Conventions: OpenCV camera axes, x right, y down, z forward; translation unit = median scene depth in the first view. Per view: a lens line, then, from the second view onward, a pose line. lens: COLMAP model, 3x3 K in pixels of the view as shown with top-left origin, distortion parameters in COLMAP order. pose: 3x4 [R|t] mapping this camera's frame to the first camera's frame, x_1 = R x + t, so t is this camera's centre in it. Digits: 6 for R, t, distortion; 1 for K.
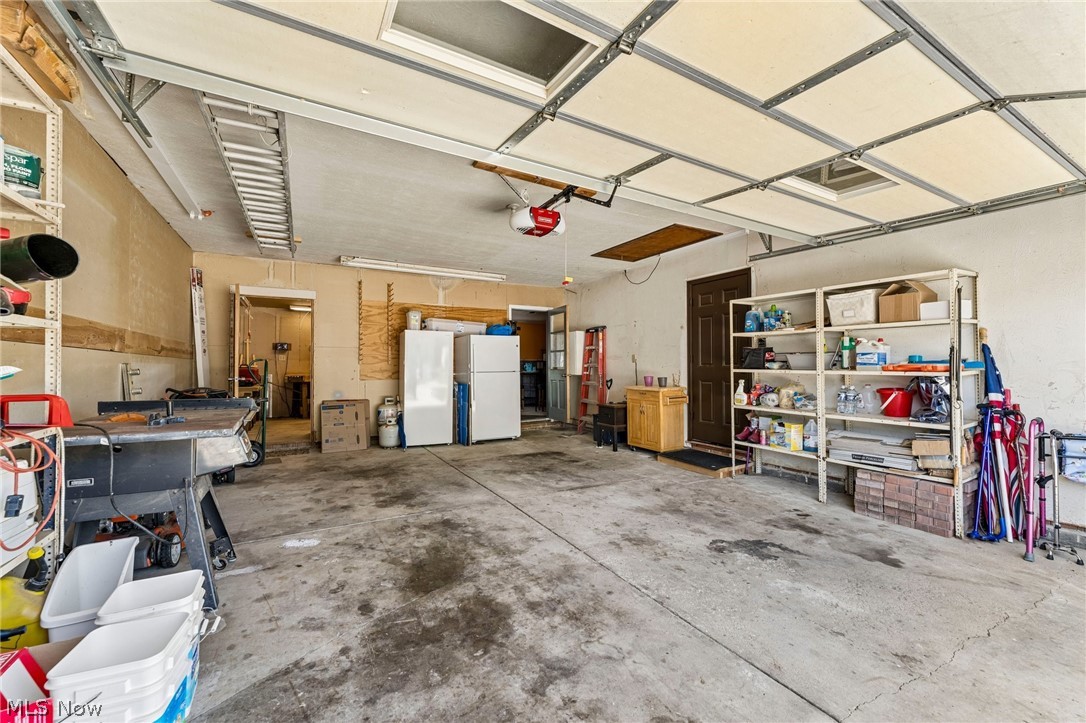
lens RADIAL K [[431.2, 0, 541.2], [0, 431.2, 361.9], [0, 0, 1]] dist [-0.000856, -0.000502]
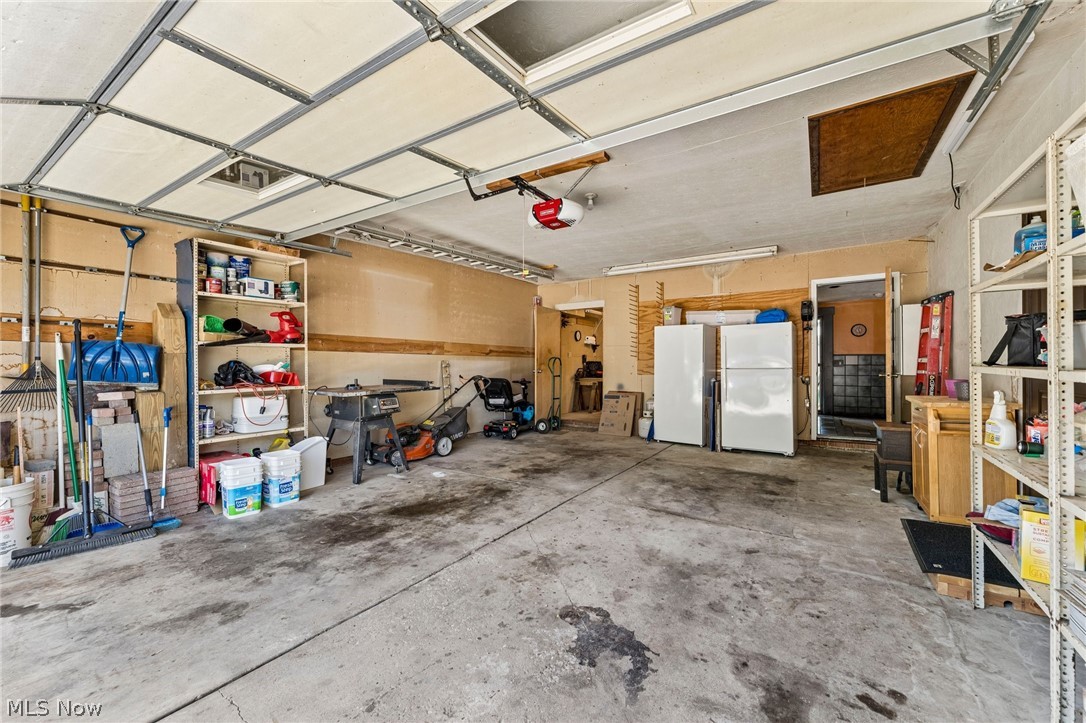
lens RADIAL K [[431.2, 0, 541.2], [0, 431.2, 361.9], [0, 0, 1]] dist [-0.000856, -0.000502]
pose [[0.457123, -0.003260, -0.889397, 0.914614], [0.010281, 0.999946, 0.001619, 0.010764], [0.889344, -0.009884, 0.457132, 0.558852]]
